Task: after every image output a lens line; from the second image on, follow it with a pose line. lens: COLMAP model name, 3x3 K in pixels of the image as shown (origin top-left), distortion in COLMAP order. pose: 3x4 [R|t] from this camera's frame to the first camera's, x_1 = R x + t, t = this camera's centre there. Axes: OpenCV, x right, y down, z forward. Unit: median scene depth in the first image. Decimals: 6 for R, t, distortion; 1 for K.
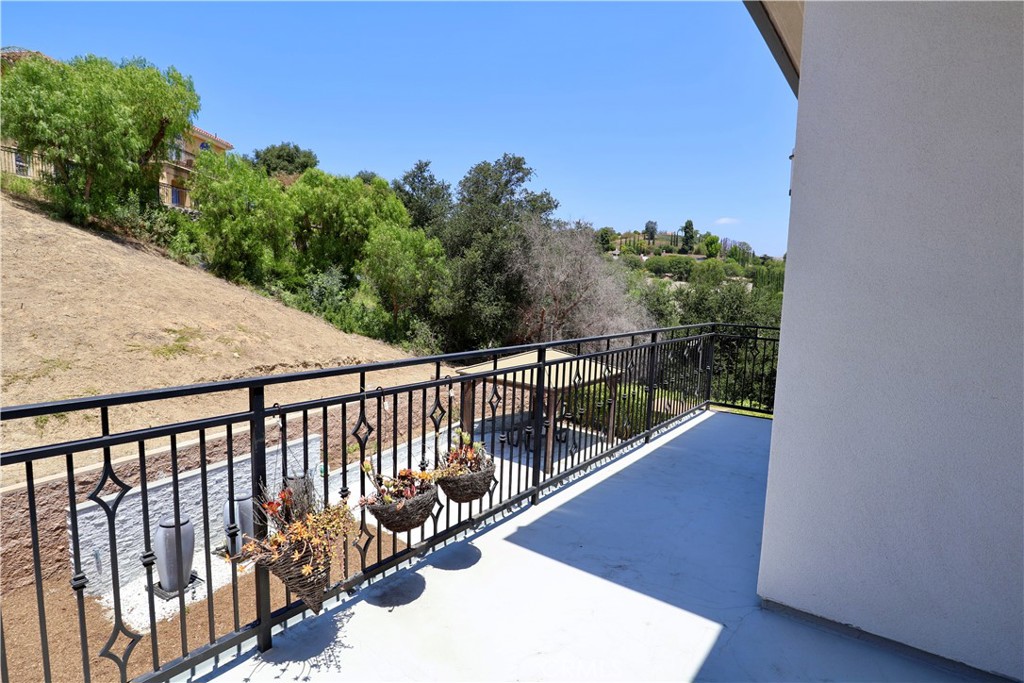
lens RADIAL K [[520.3, 0, 510.3], [0, 520.3, 346.1], [0, 0, 1]] dist [-0.041217, 0.002797]
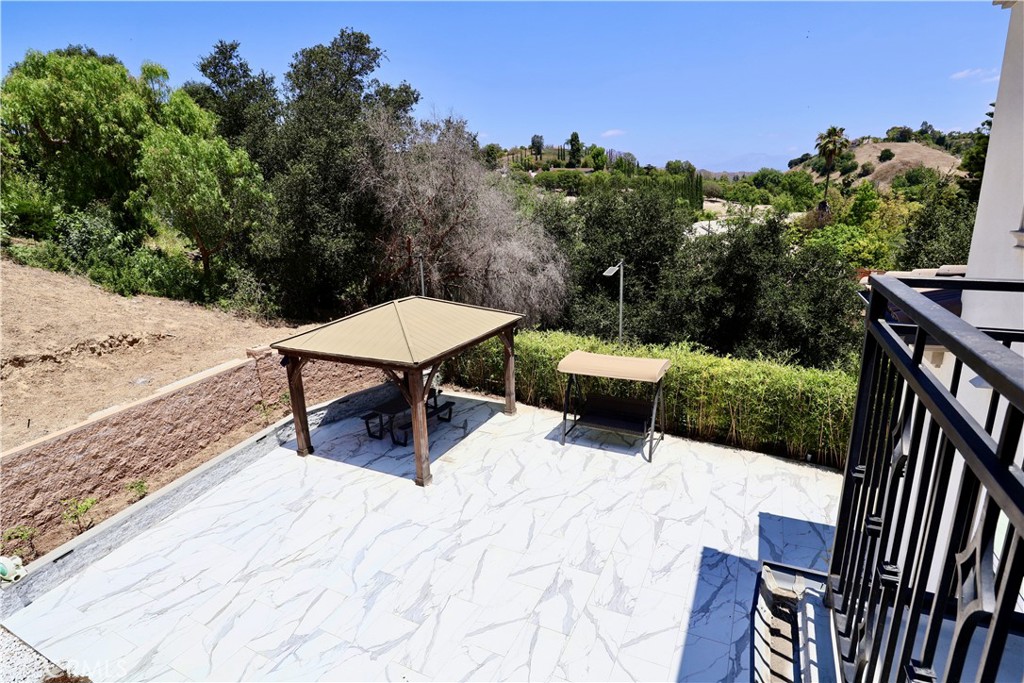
lens RADIAL K [[520.3, 0, 513.9], [0, 520.3, 341.6], [0, 0, 1]] dist [-0.041217, 0.002797]
pose [[0.975760, -0.112430, 0.187754, 0.049743], [0.086158, 0.986013, 0.142673, -0.015695], [-0.201168, -0.123038, 0.971799, 0.209931]]
